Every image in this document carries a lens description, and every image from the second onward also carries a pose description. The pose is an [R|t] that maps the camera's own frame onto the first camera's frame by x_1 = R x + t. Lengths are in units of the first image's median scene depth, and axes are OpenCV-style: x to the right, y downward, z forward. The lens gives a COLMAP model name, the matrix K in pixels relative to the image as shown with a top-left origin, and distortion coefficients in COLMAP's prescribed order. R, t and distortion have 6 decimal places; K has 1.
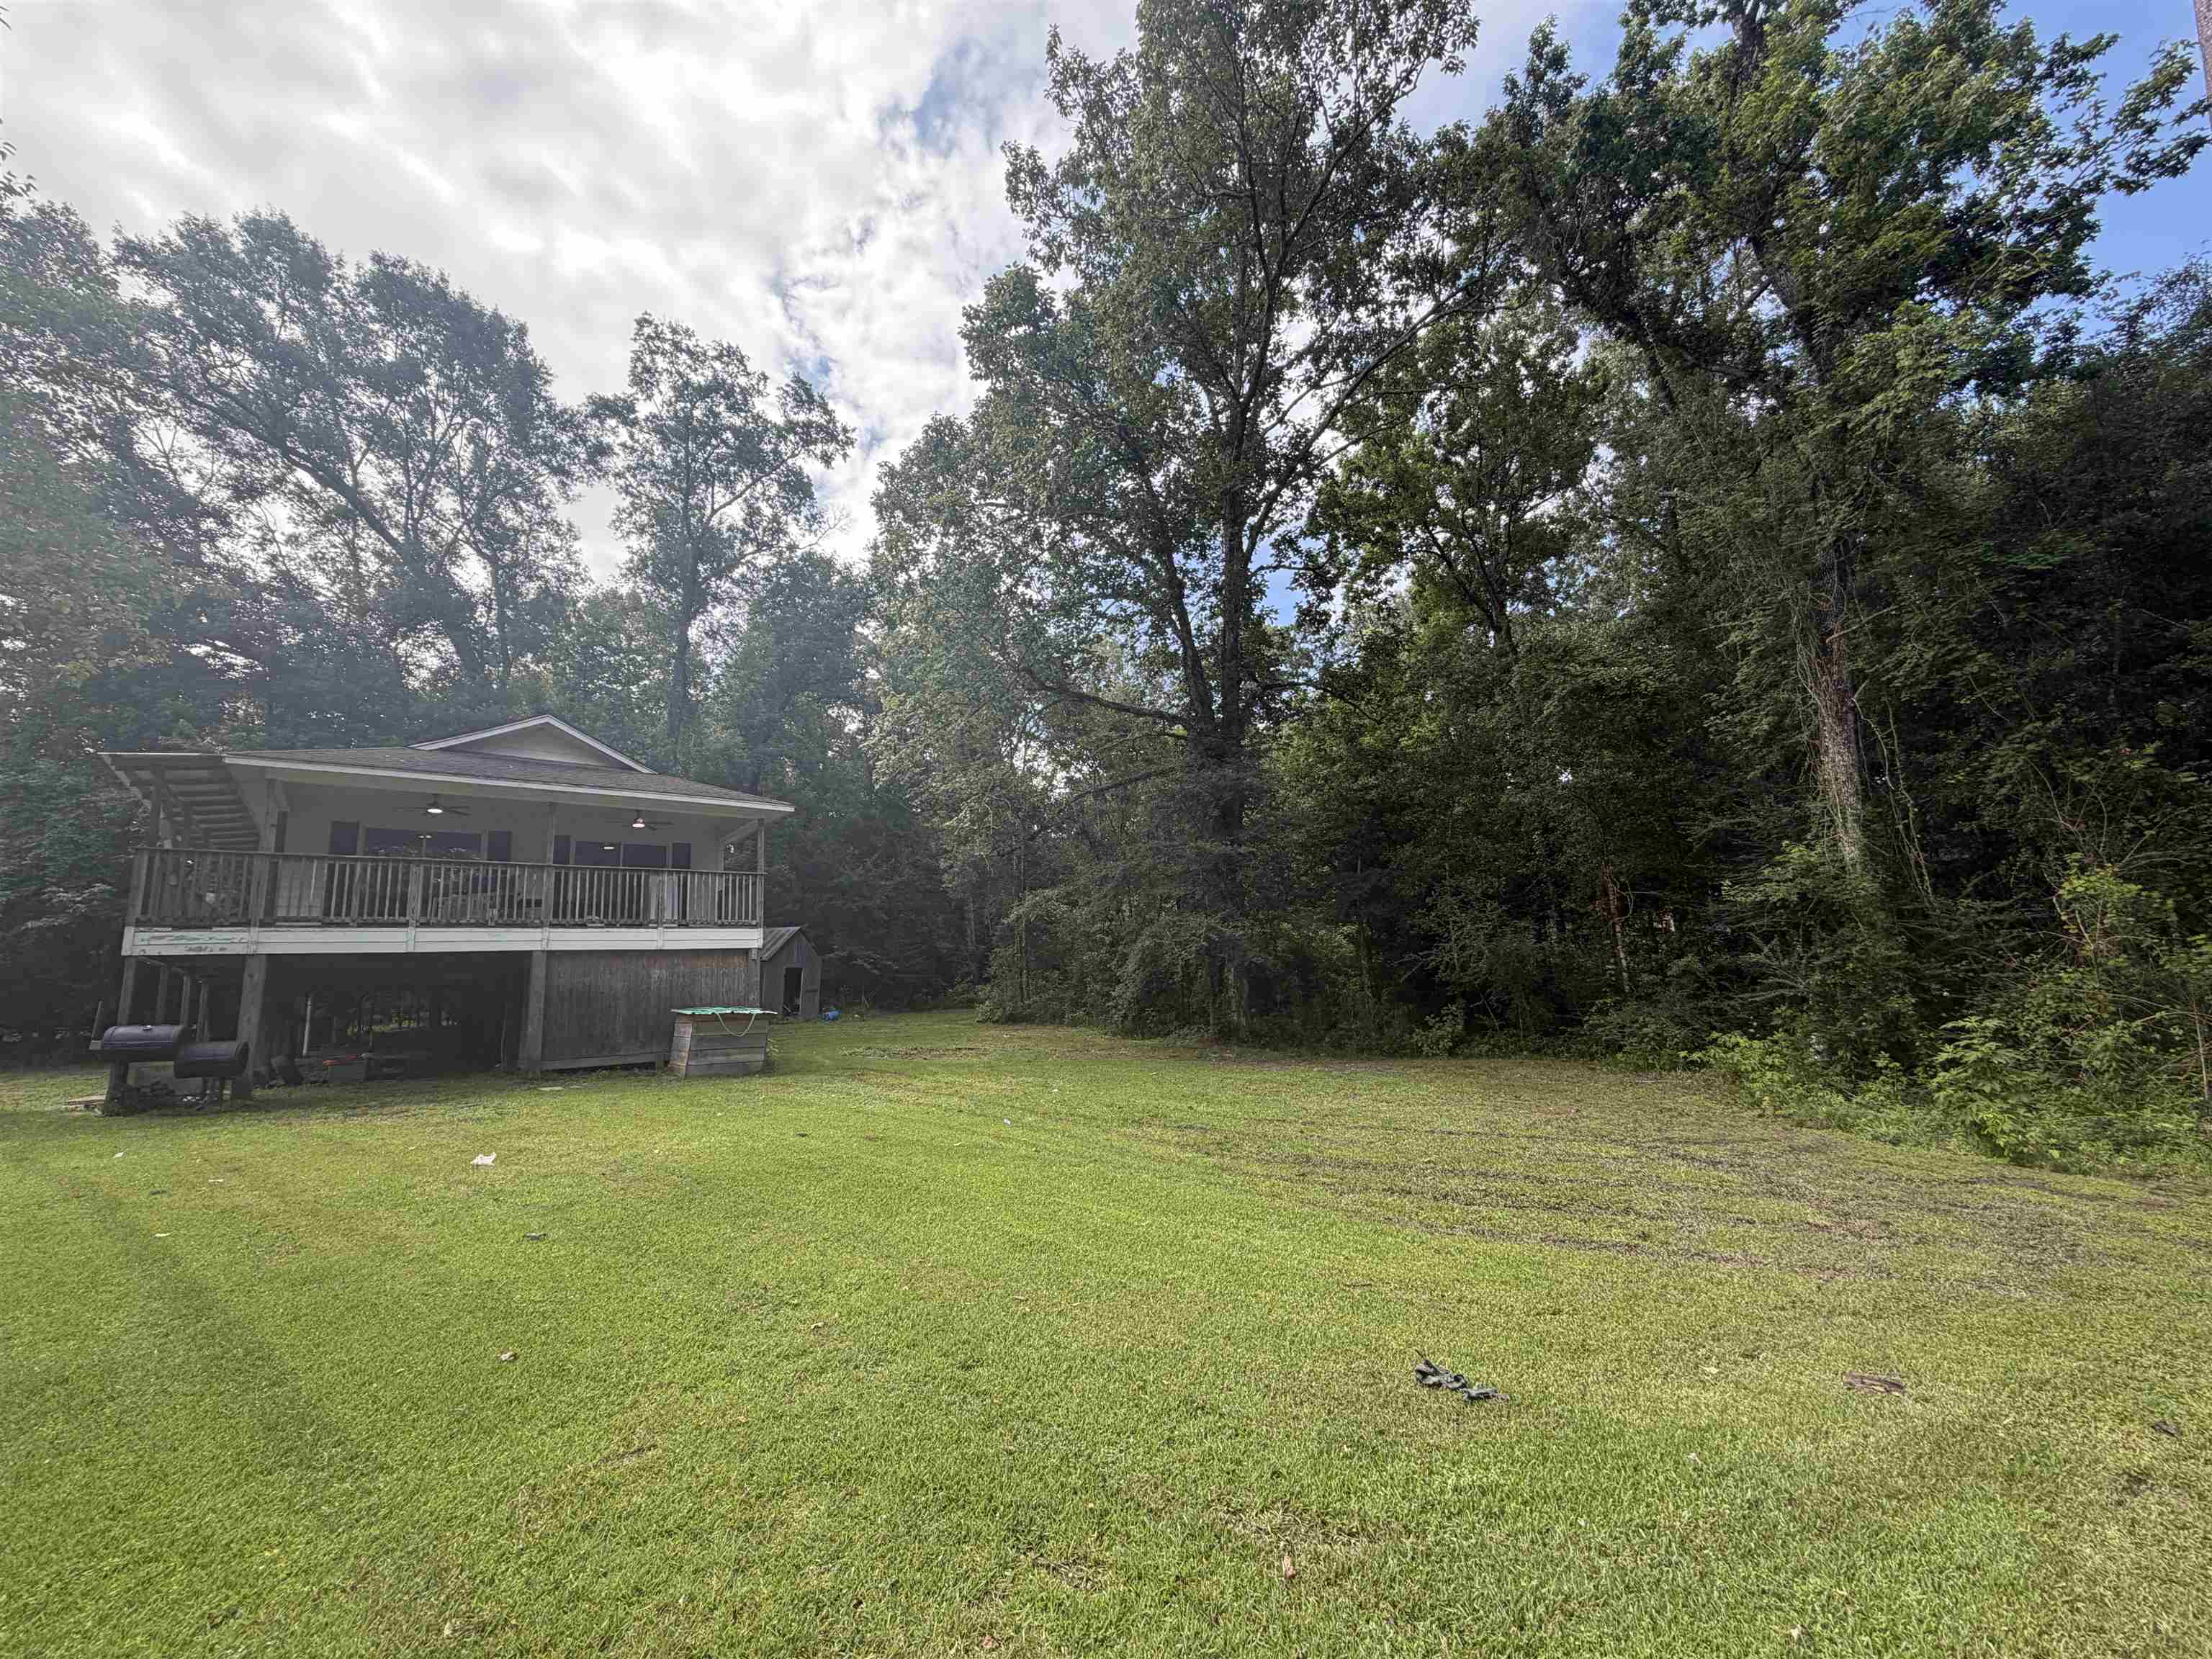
lens RADIAL K [[879.9, 0, 1102.4], [0, 879.9, 834.7], [0, 0, 1]] dist [-0.000461, -0.000099]
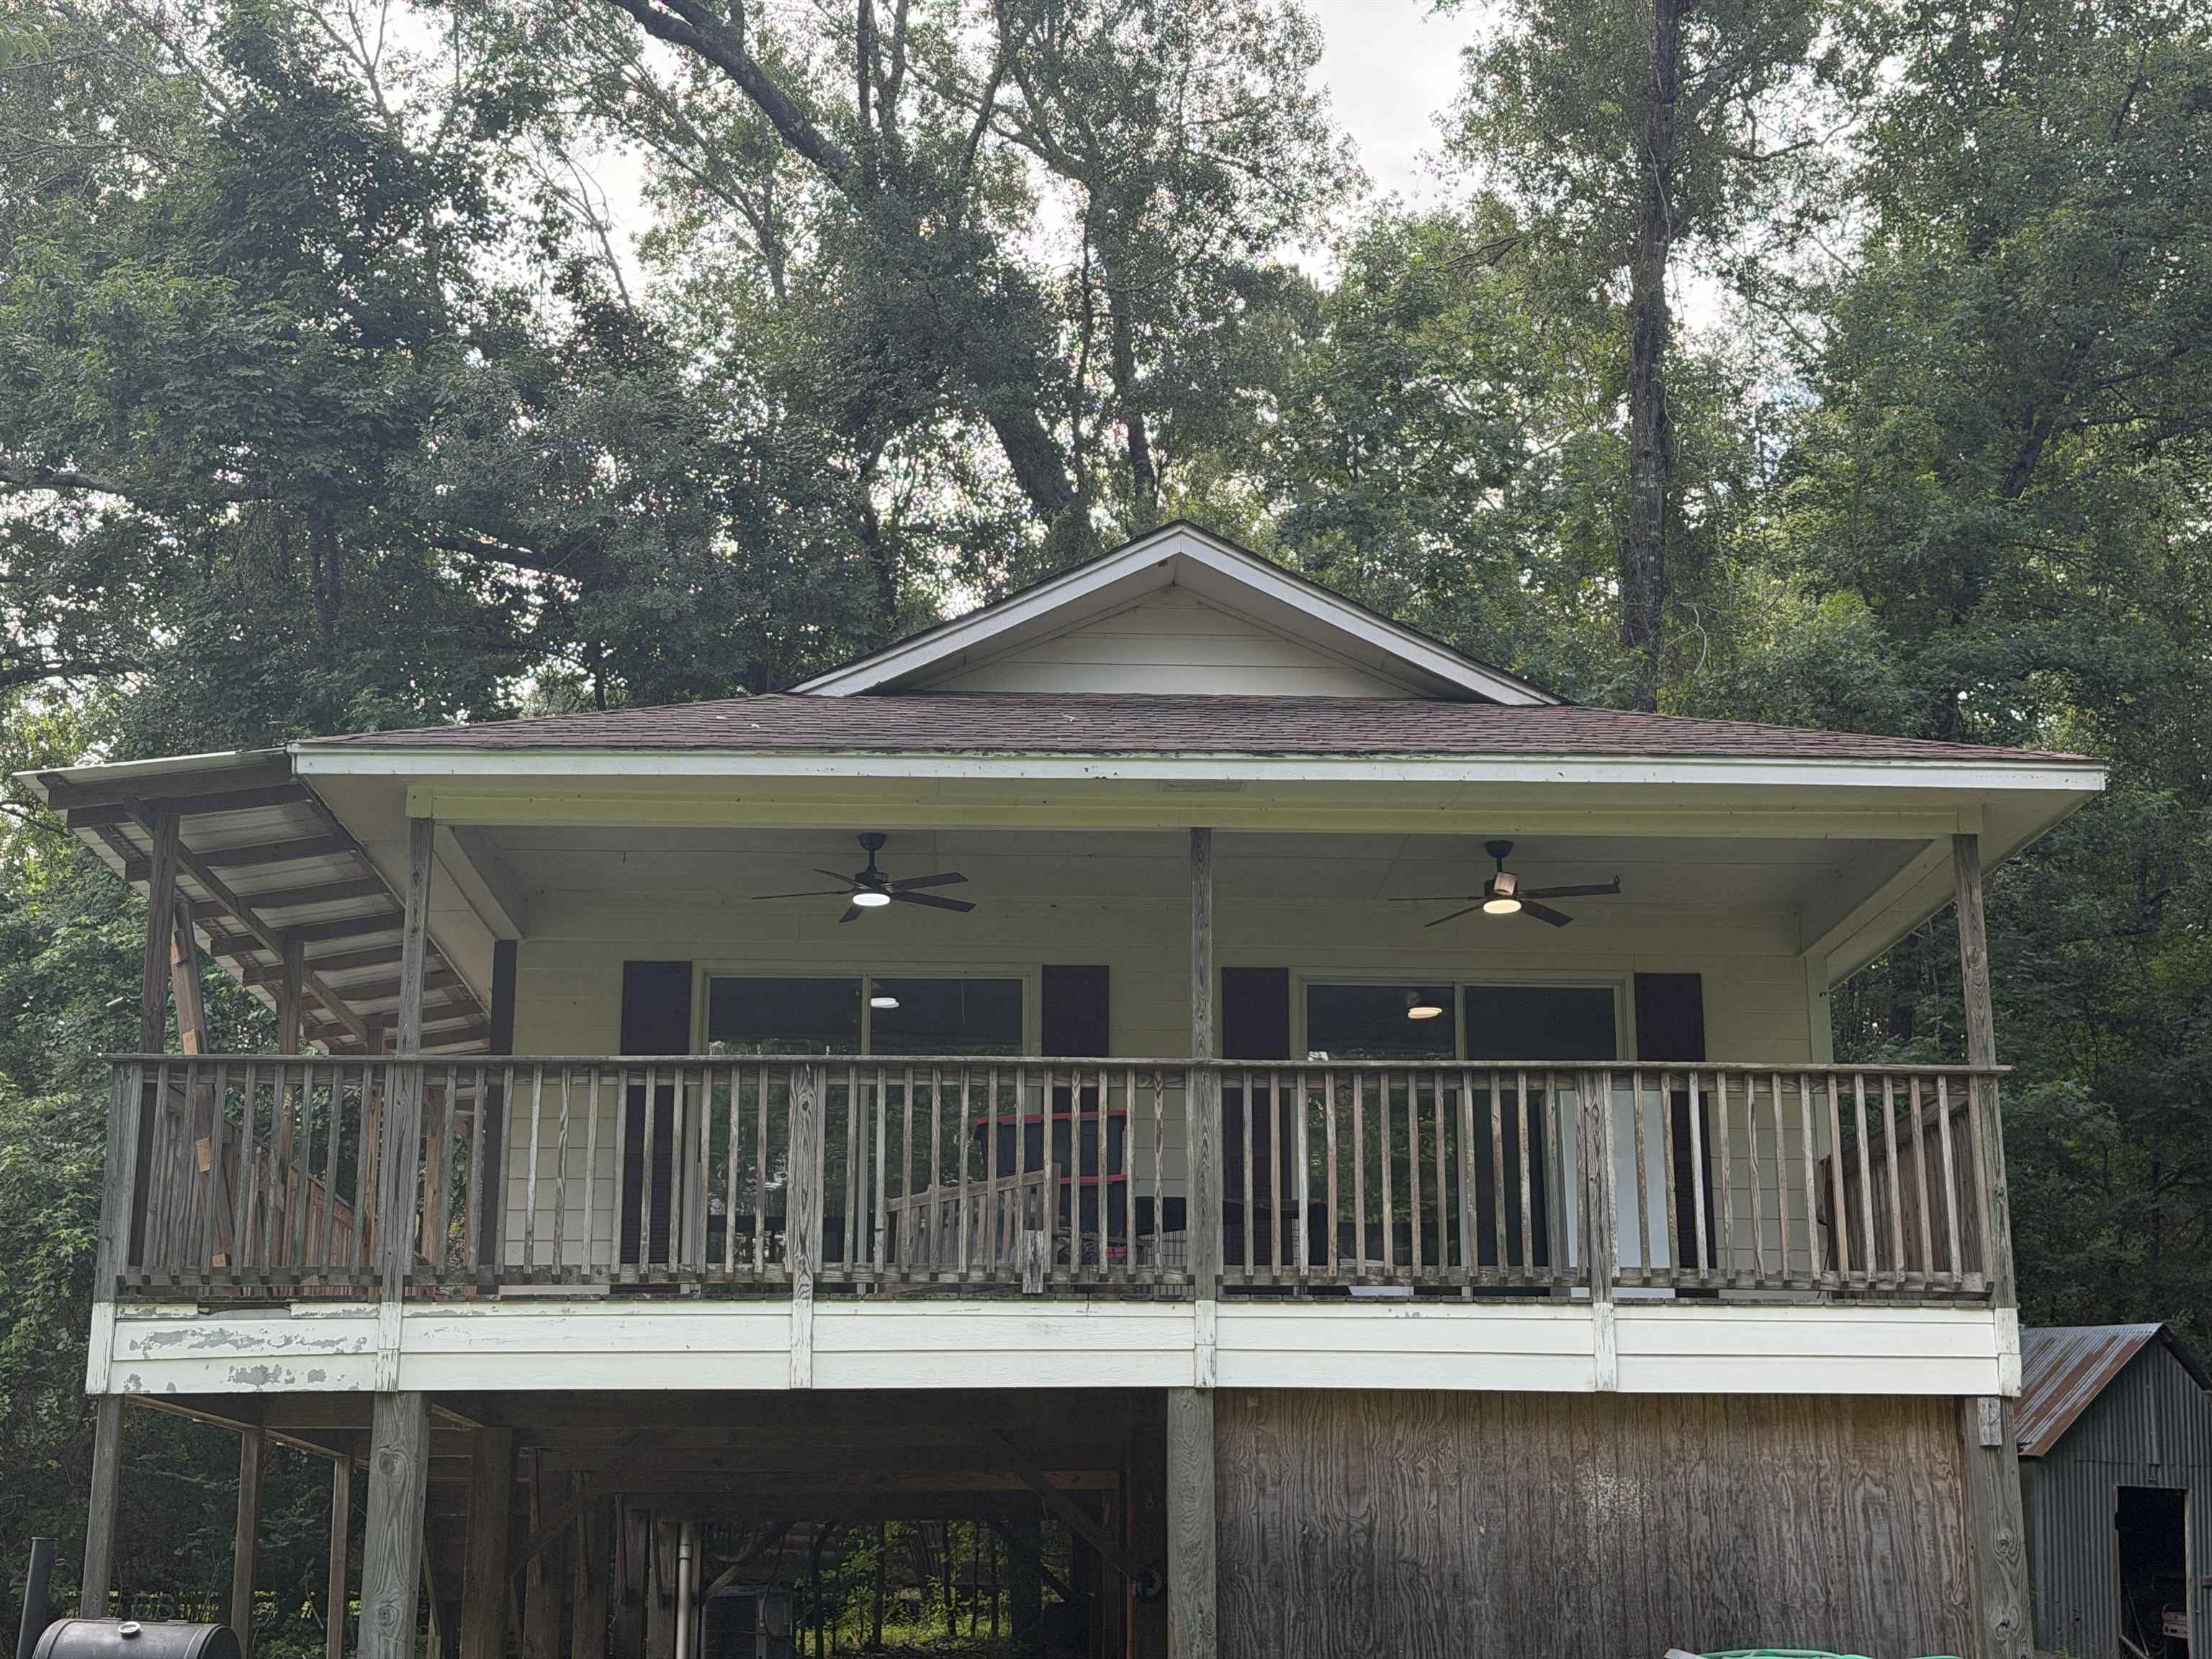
lens RADIAL K [[3040.8, 0, 1106.0], [0, 3040.8, 829.5], [0, 0, 1]] dist [0.086018, -0.000047]
pose [[0.796127, -0.100530, -0.596721, -0.083479], [0.064861, 0.994599, -0.081025, 0.031875], [0.601644, 0.025802, 0.798347, 0.213075]]
